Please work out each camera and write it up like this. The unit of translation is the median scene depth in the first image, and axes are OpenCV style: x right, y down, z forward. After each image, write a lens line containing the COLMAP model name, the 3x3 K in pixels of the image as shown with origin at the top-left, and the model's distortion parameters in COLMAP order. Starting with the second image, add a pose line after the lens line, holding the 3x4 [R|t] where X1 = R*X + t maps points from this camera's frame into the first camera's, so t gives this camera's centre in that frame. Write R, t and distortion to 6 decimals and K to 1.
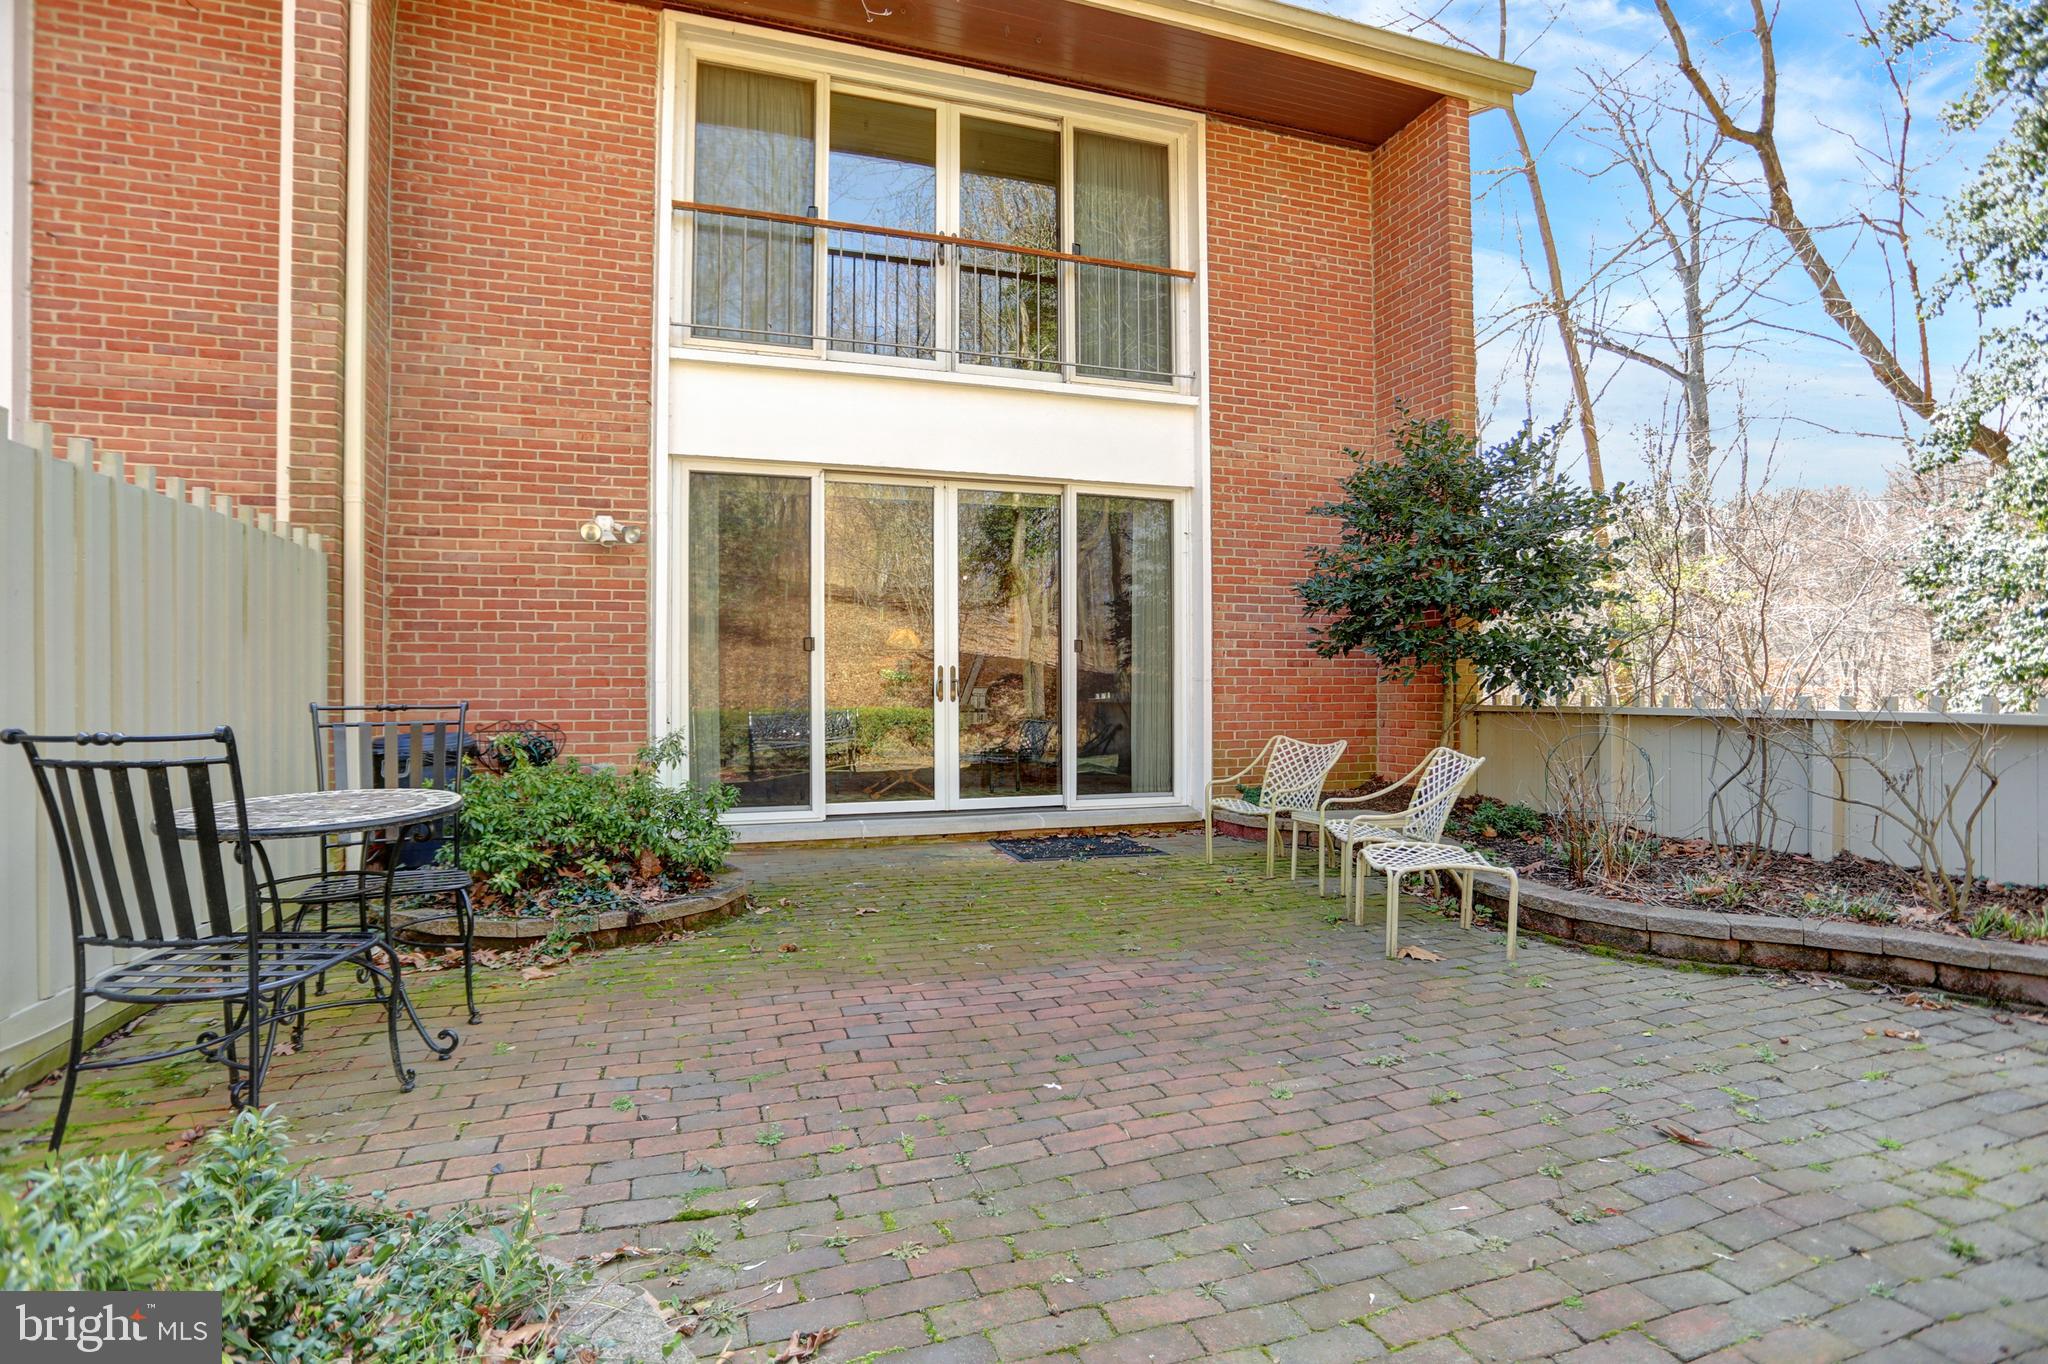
lens RADIAL K [[1000.1, 0, 1013.5], [0, 1000.1, 684.3], [0, 0, 1]] dist [-0.038558, 0.005417]
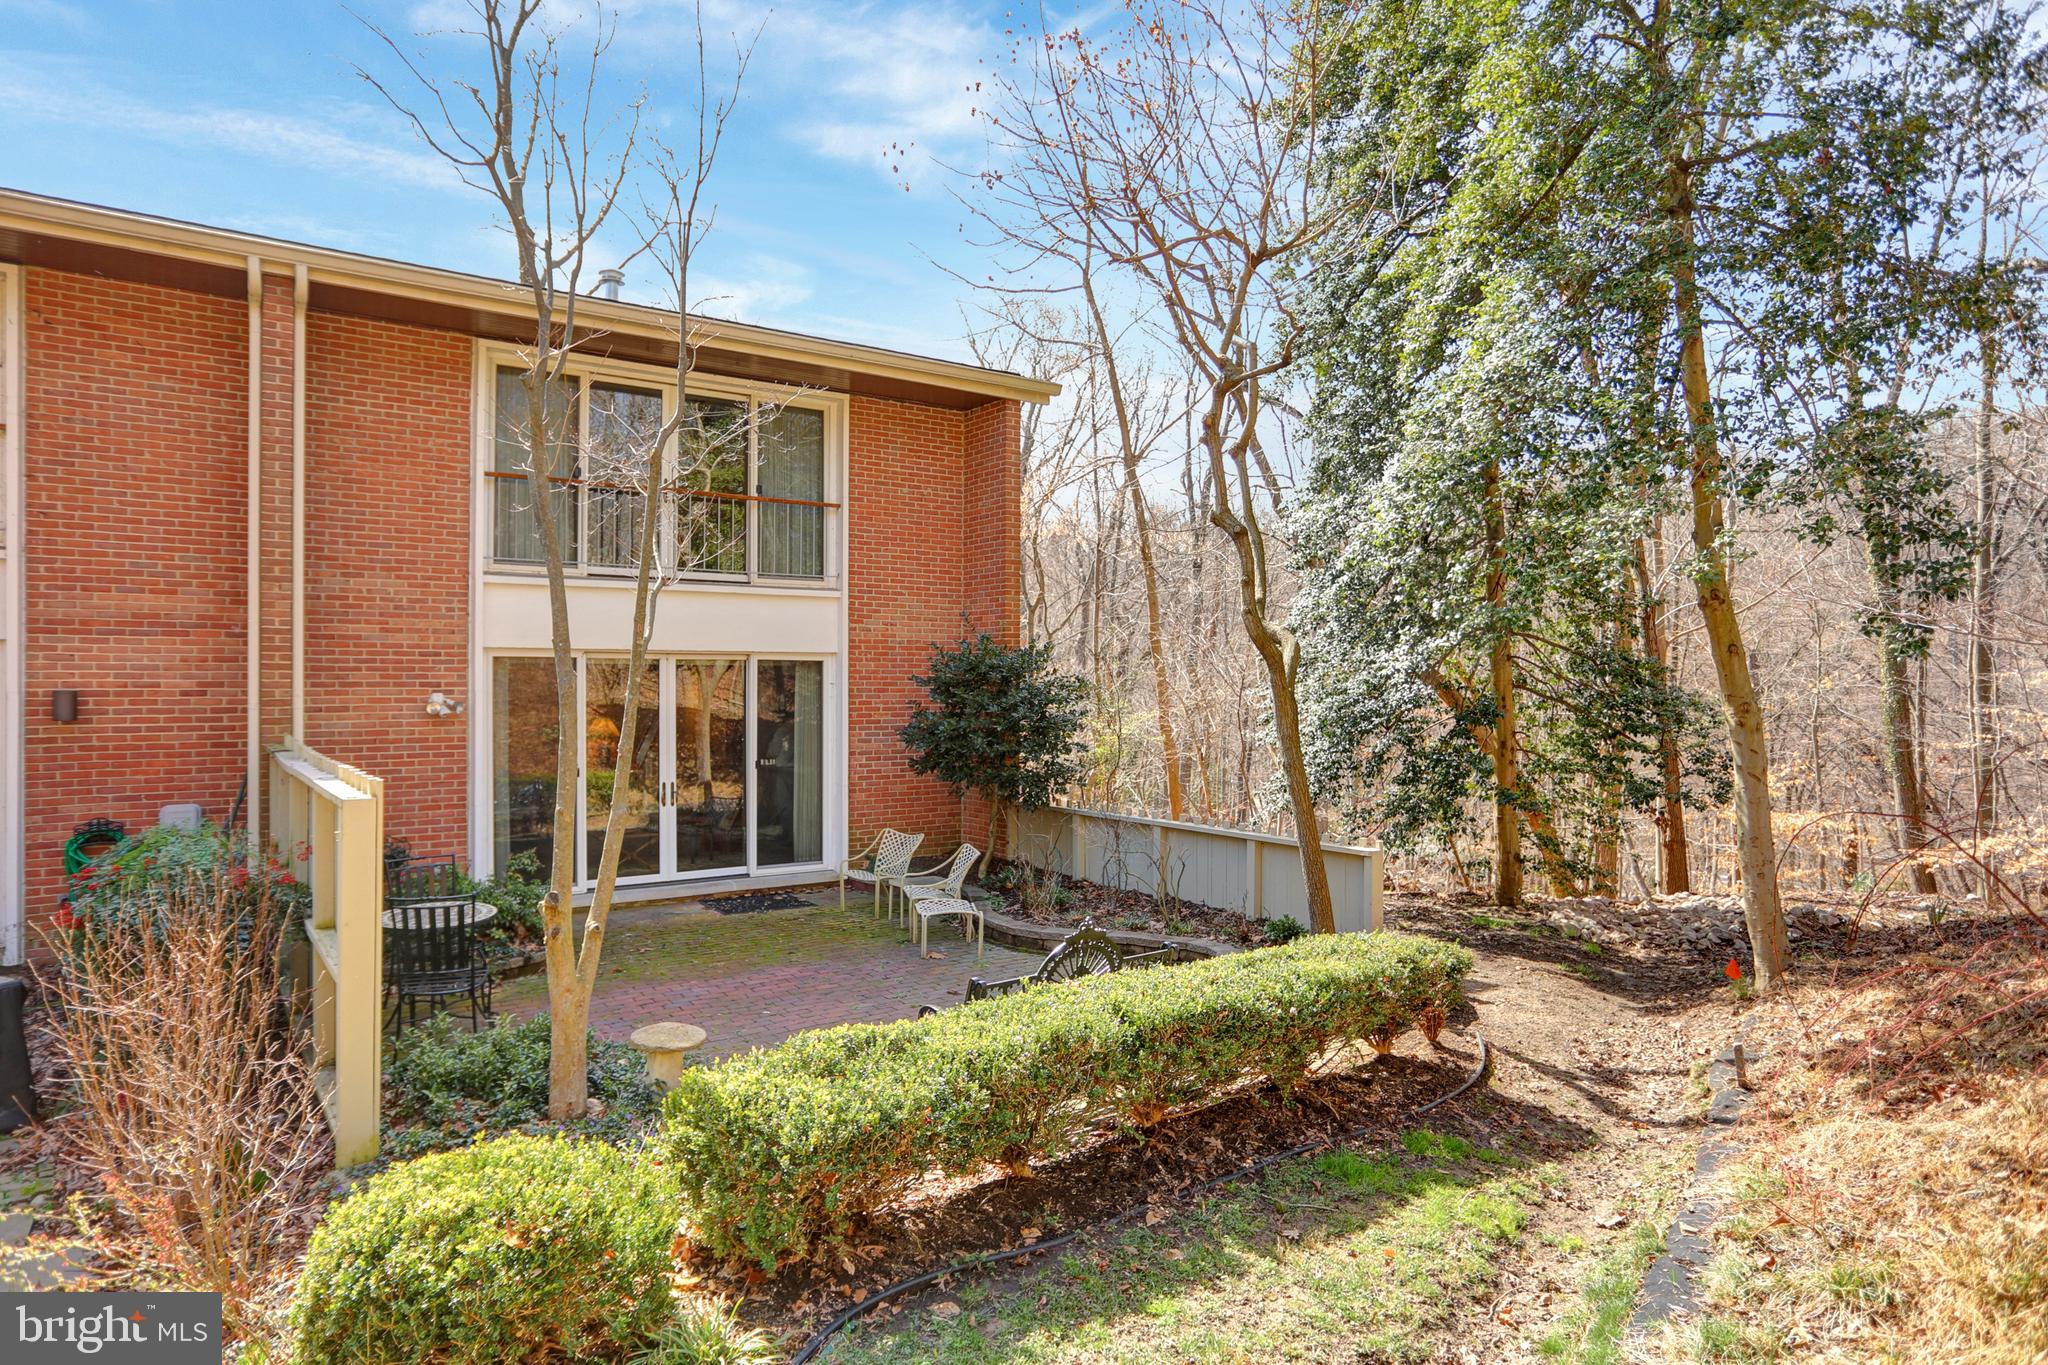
lens RADIAL K [[1231.0, 0, 980.8], [0, 1231.0, 632.3], [0, 0, 1]] dist [-0.007076, 0.003845]
pose [[0.962179, 0.011926, 0.272156, -0.131840], [-0.004629, 0.999613, -0.027437, -0.209729], [-0.272378, 0.025140, 0.961862, -0.957129]]
